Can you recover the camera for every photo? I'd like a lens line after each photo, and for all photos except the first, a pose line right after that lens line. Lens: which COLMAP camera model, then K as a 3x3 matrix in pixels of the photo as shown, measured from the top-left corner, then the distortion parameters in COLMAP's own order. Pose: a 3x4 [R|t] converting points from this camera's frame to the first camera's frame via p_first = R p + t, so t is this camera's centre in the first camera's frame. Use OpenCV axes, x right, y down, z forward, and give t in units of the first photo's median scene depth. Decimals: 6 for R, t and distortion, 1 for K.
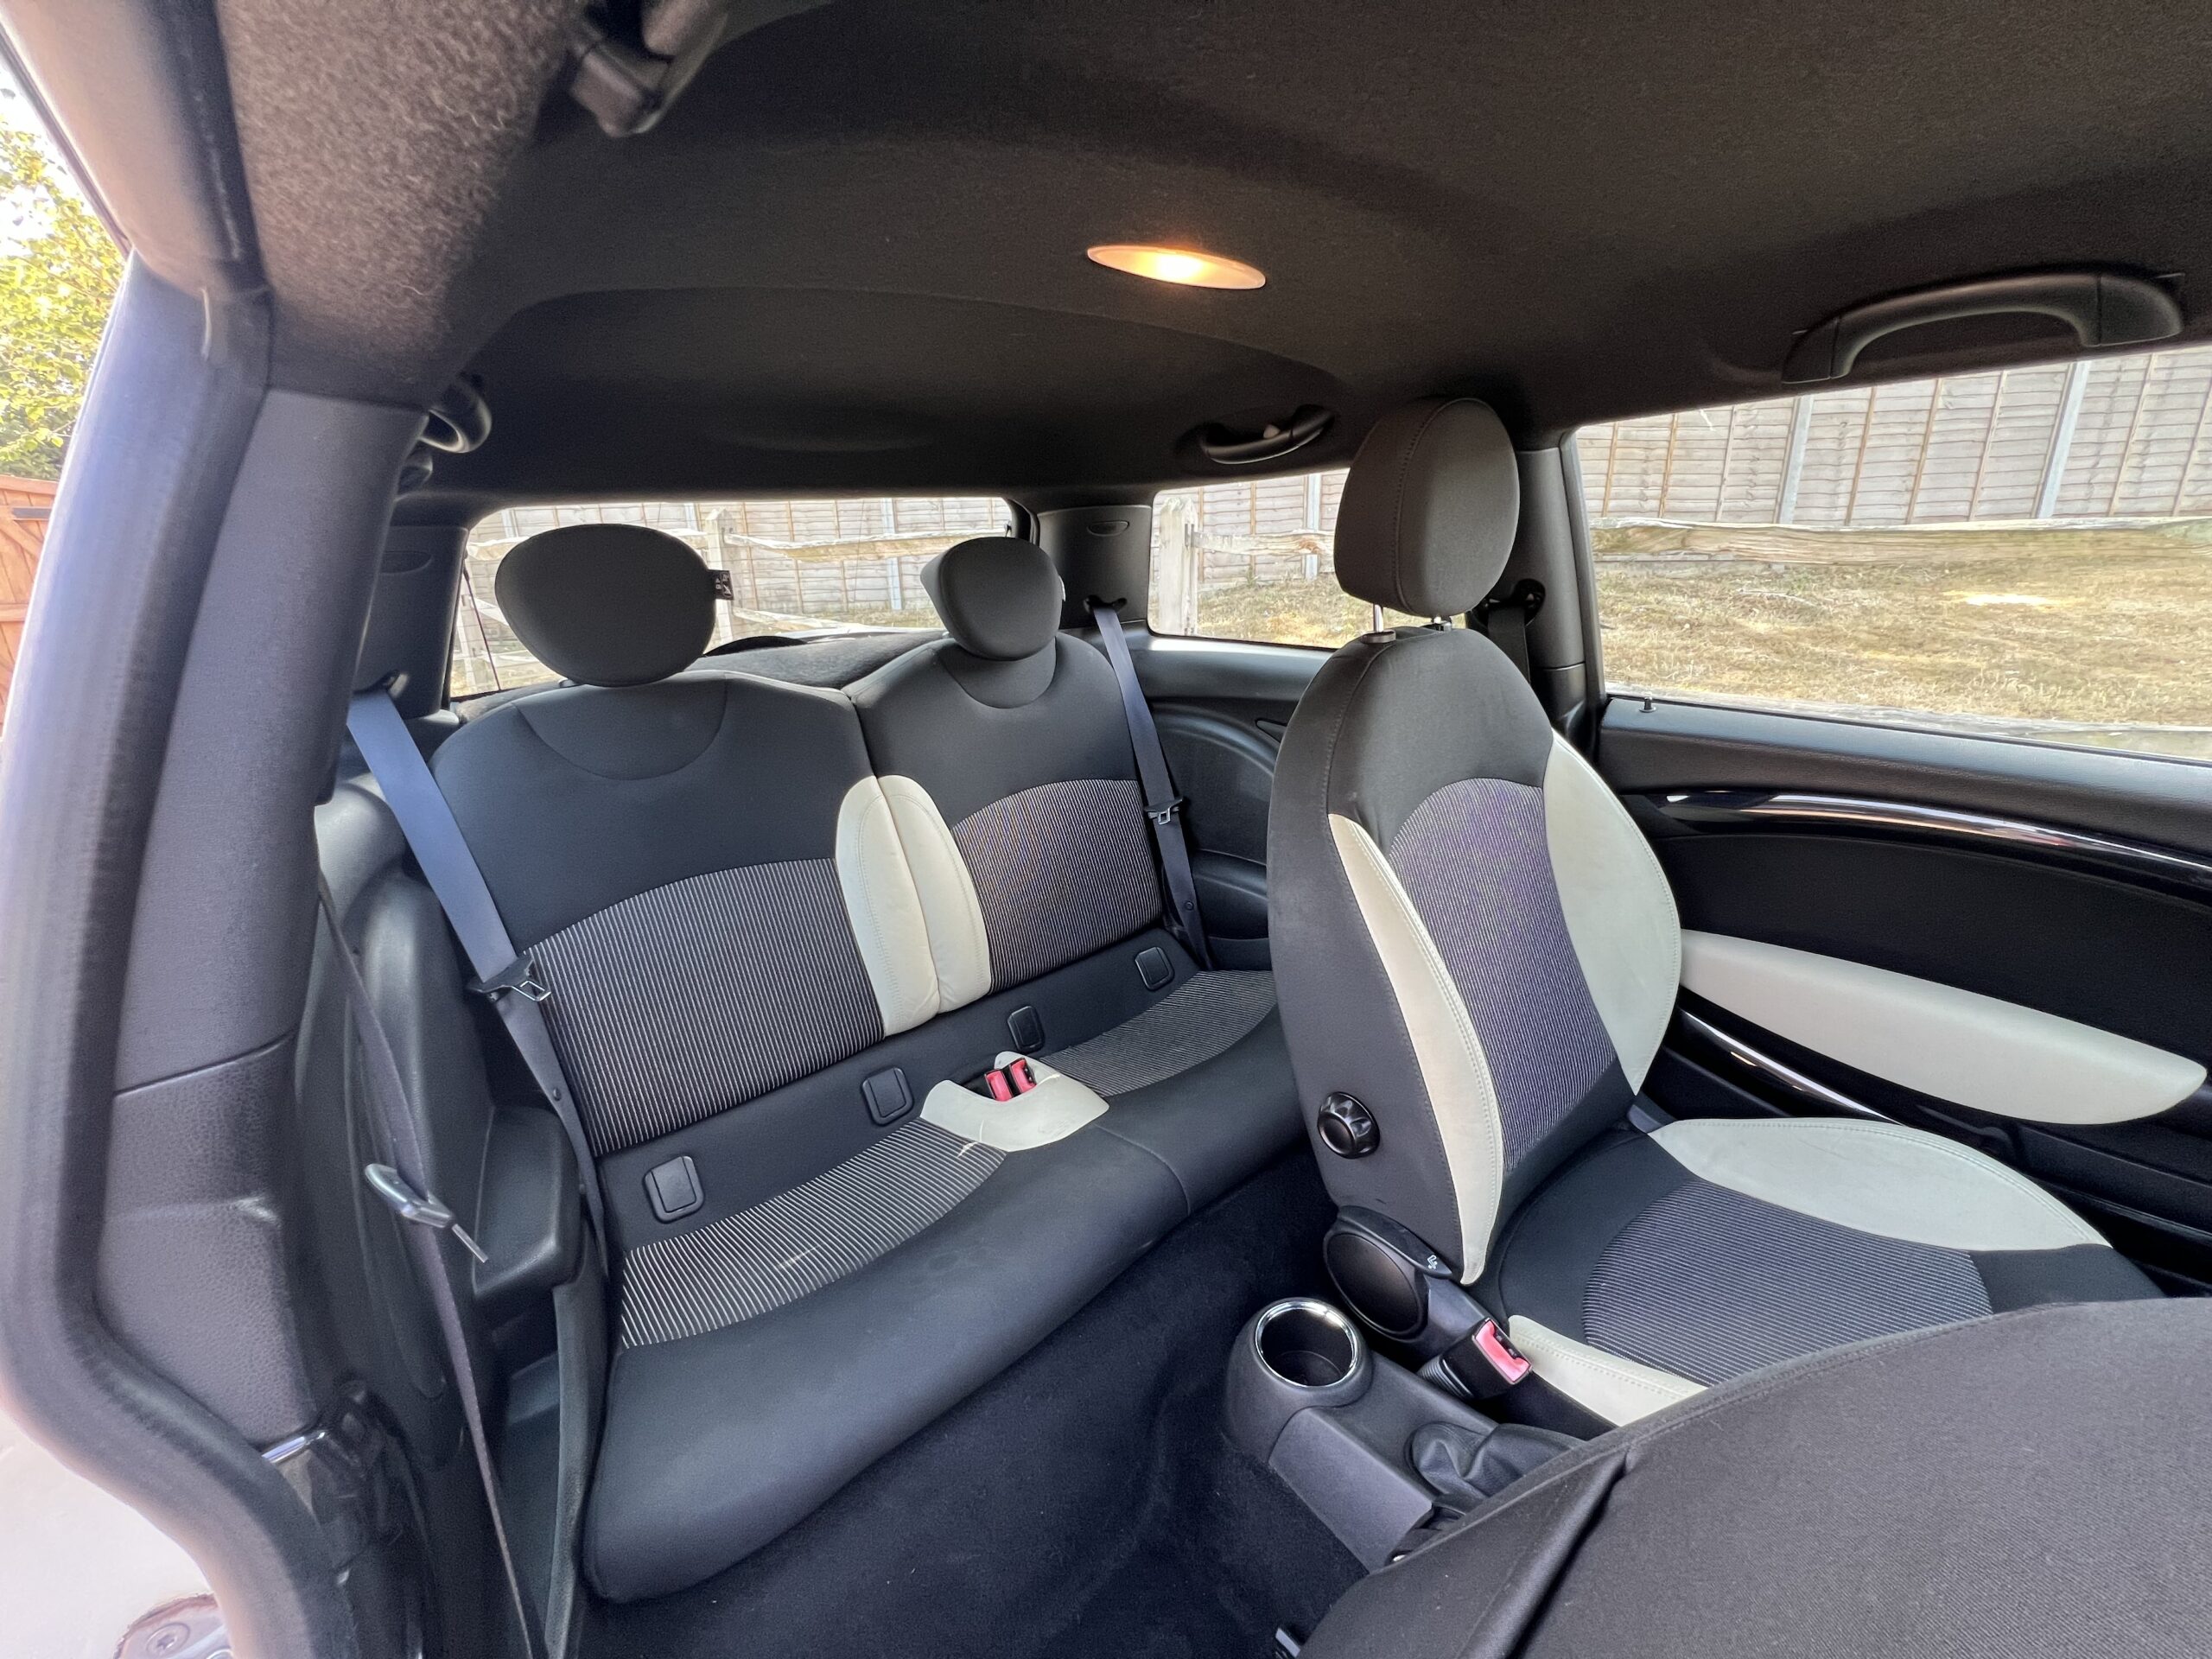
lens RADIAL K [[895.1, 0, 1095.0], [0, 895.1, 824.9], [0, 0, 1]] dist [0.003462, -0.000193]
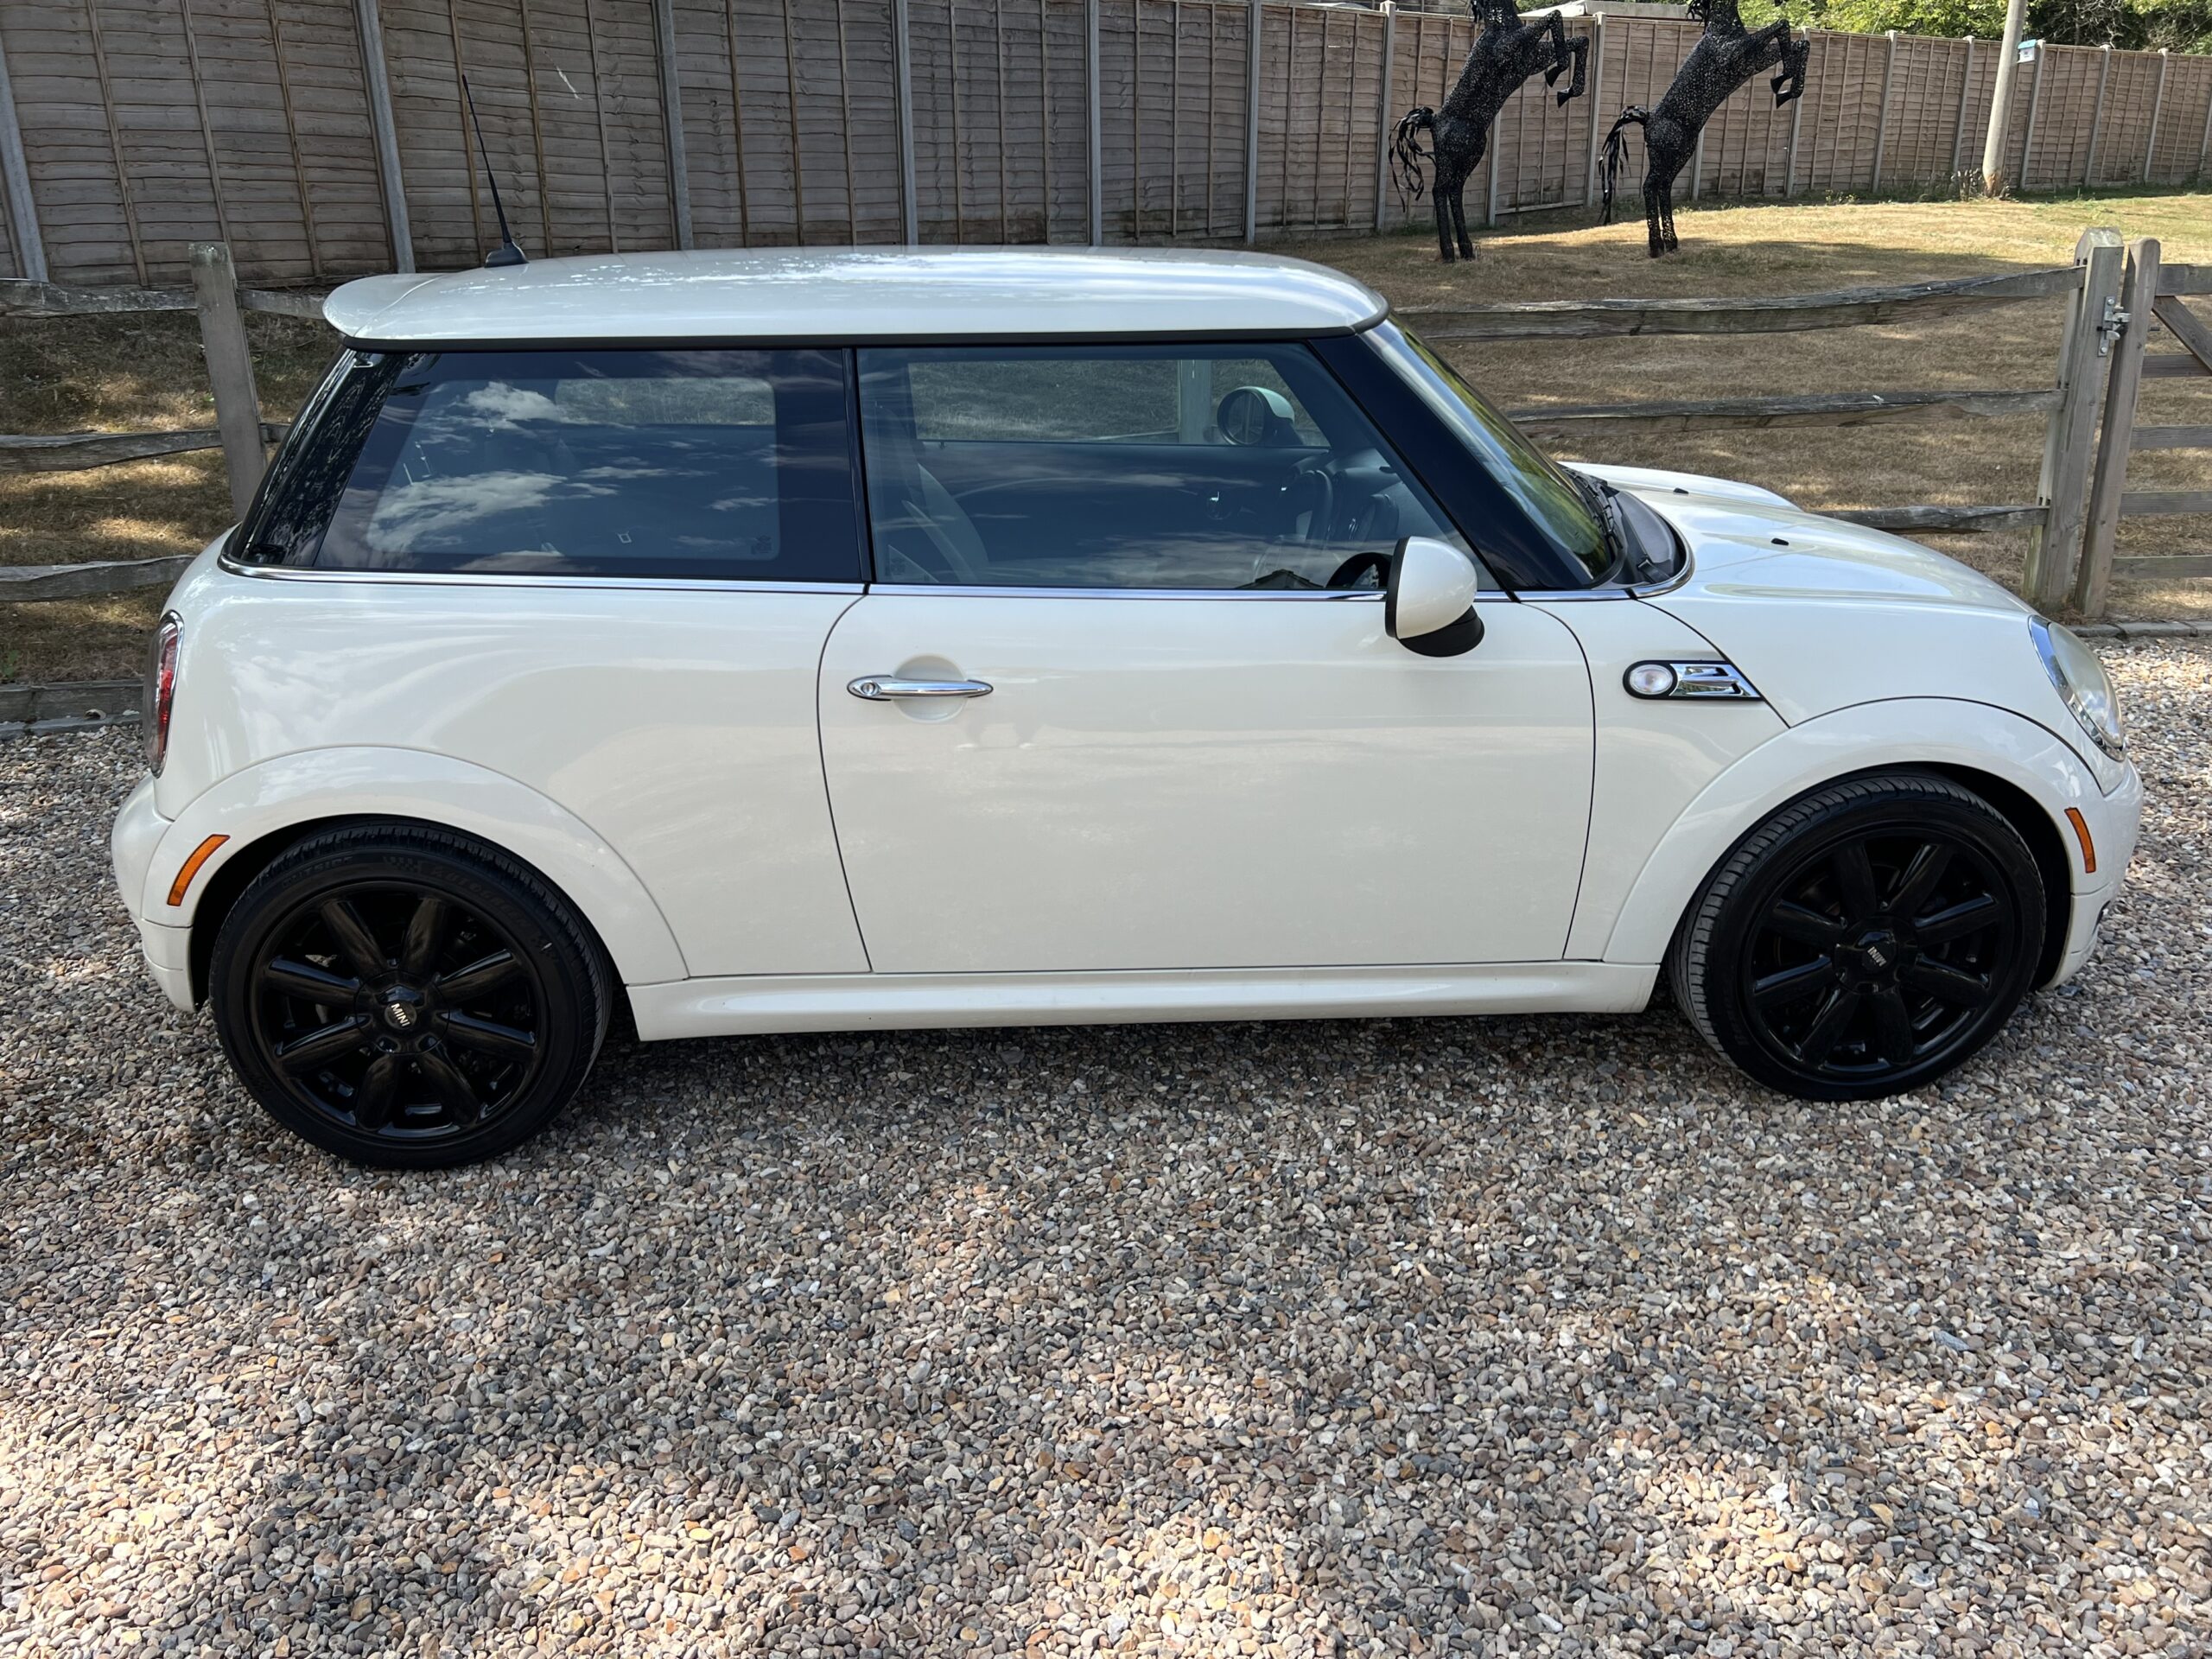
lens RADIAL K [[1807.3, 0, 1100.6], [0, 1807.3, 845.4], [0, 0, 1]] dist [0.029558, -0.014515]
pose [[0.600153, -0.251720, 0.759246, -0.515842], [0.217844, 0.964750, 0.147656, 0.039129], [-0.769650, 0.076781, 0.633832, -0.348447]]
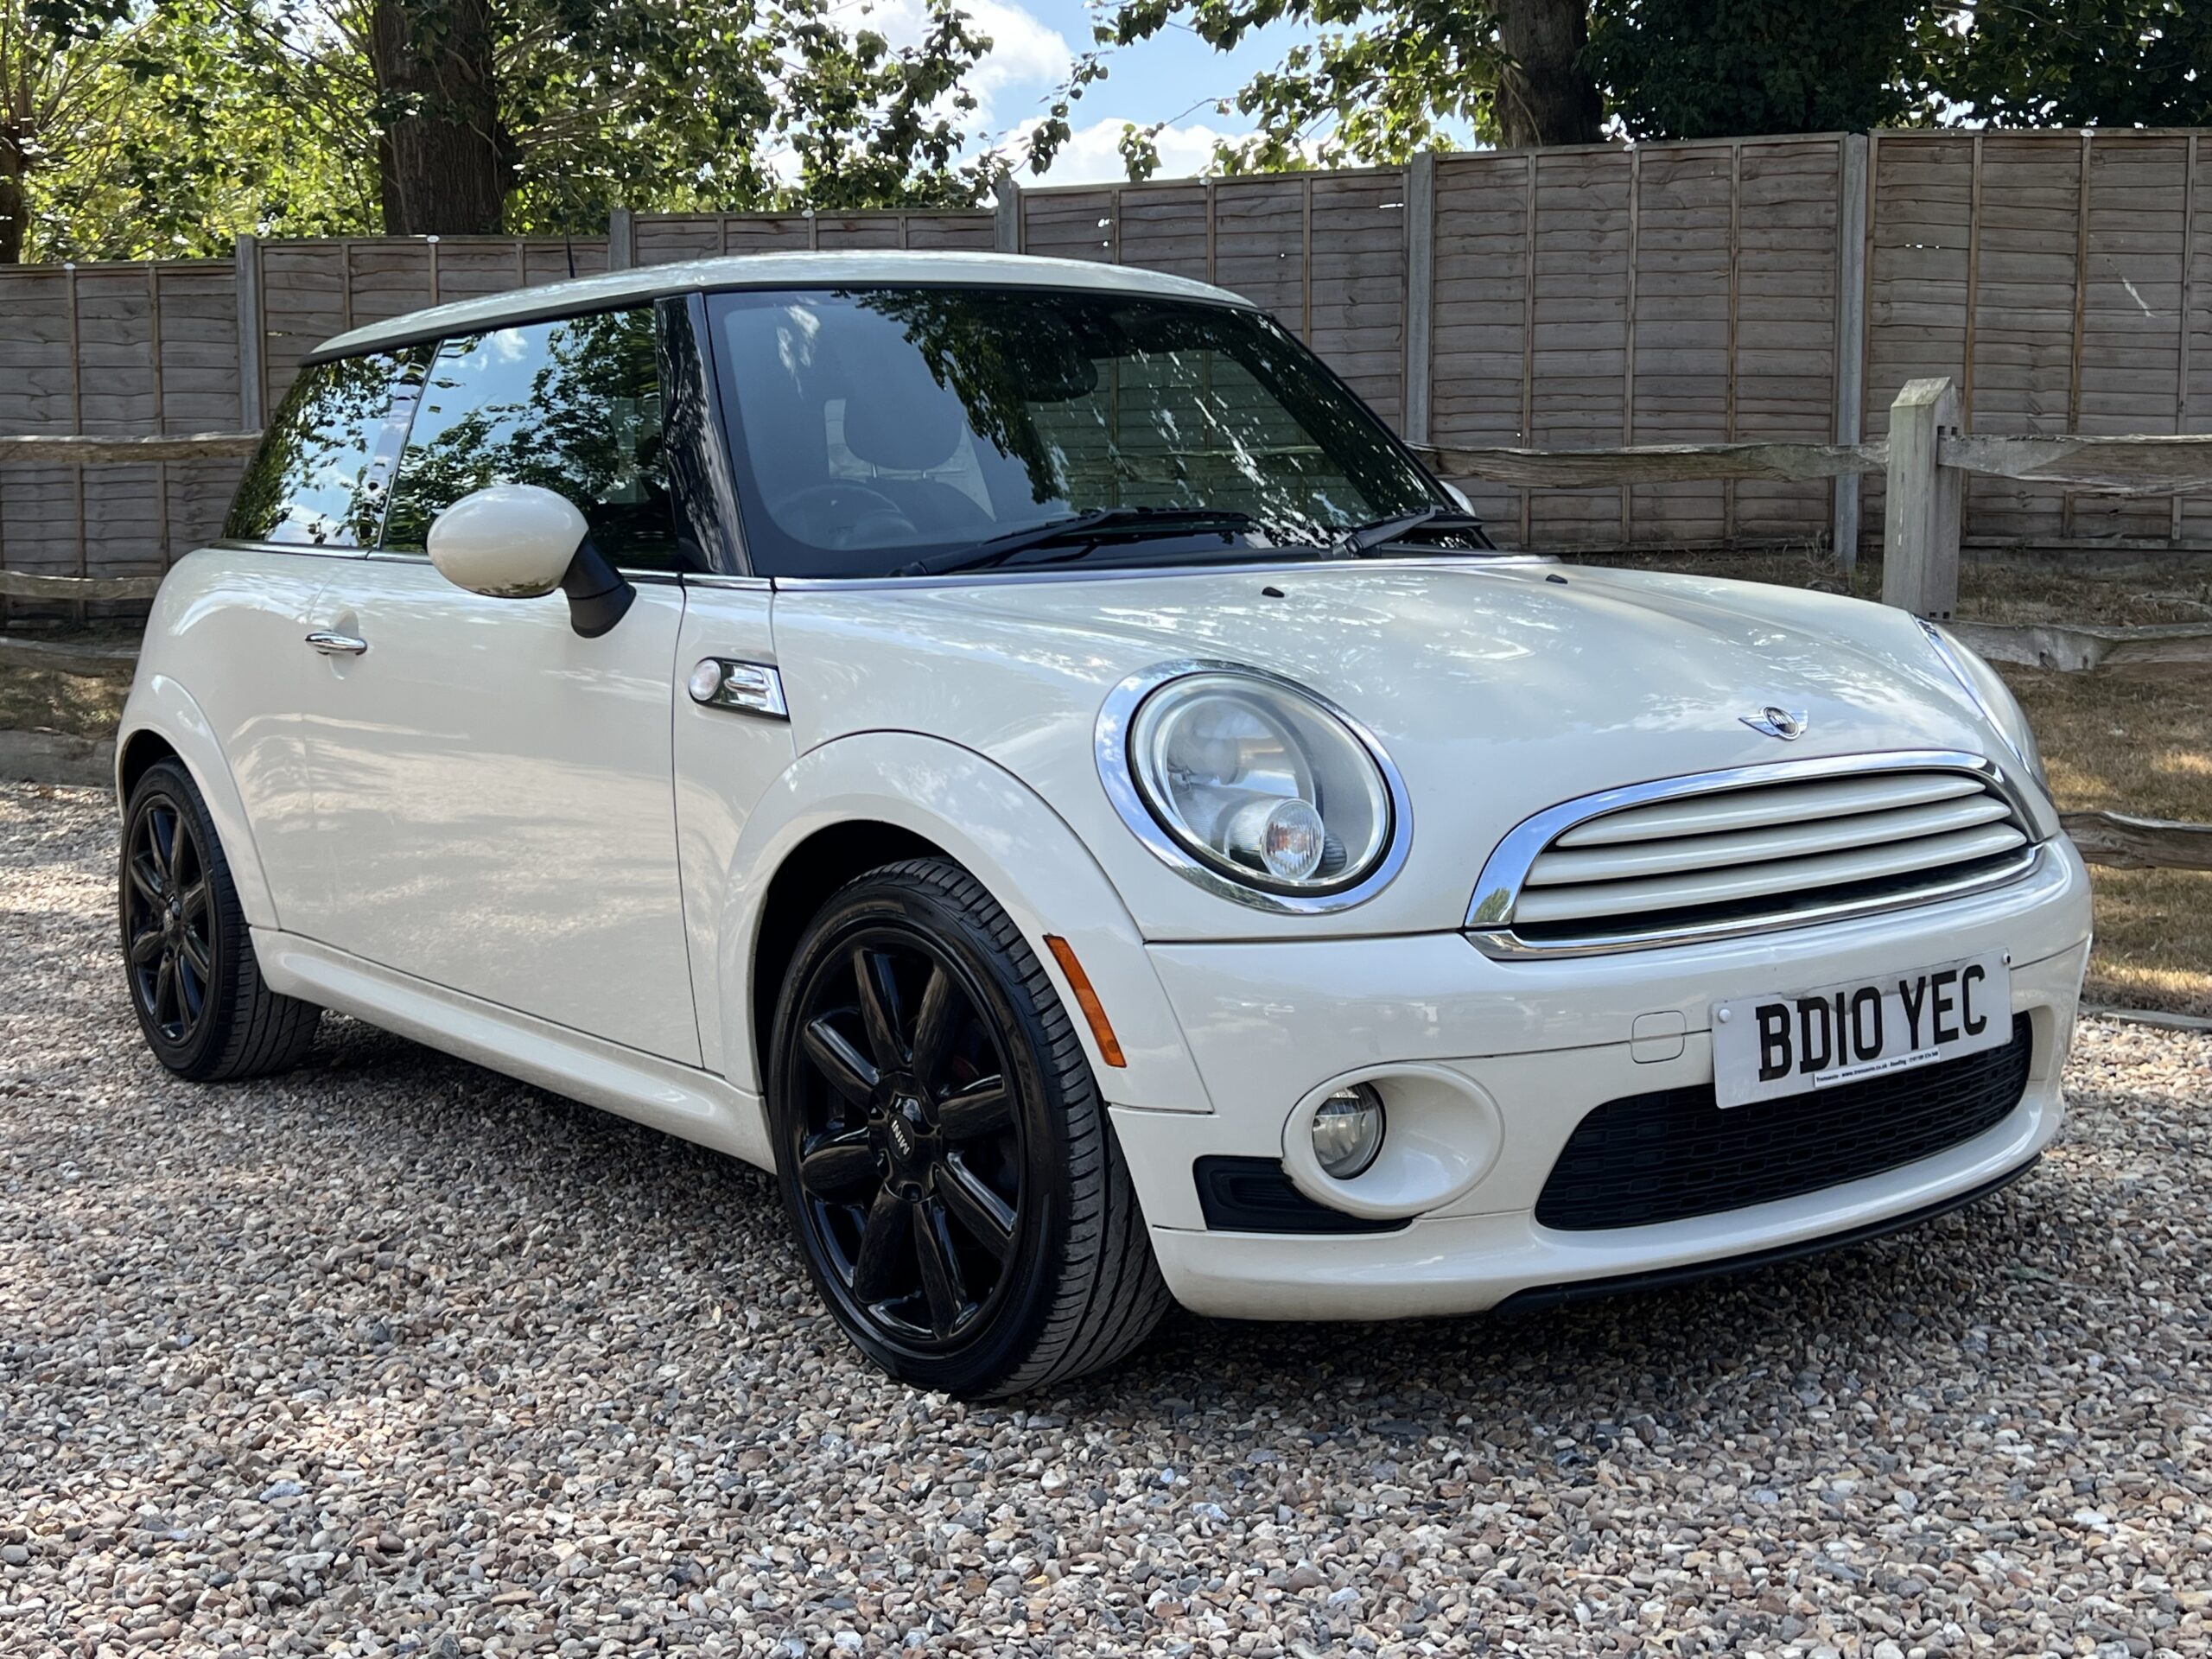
lens RADIAL K [[2621.8, 0, 1067.8], [0, 2621.8, 854.6], [0, 0, 1]] dist [0.022749, 0.000000]
pose [[0.997254, 0.035869, -0.064786, 0.237892], [-0.047158, 0.982140, -0.182144, 0.286486], [0.057096, 0.184699, 0.981135, -0.772040]]
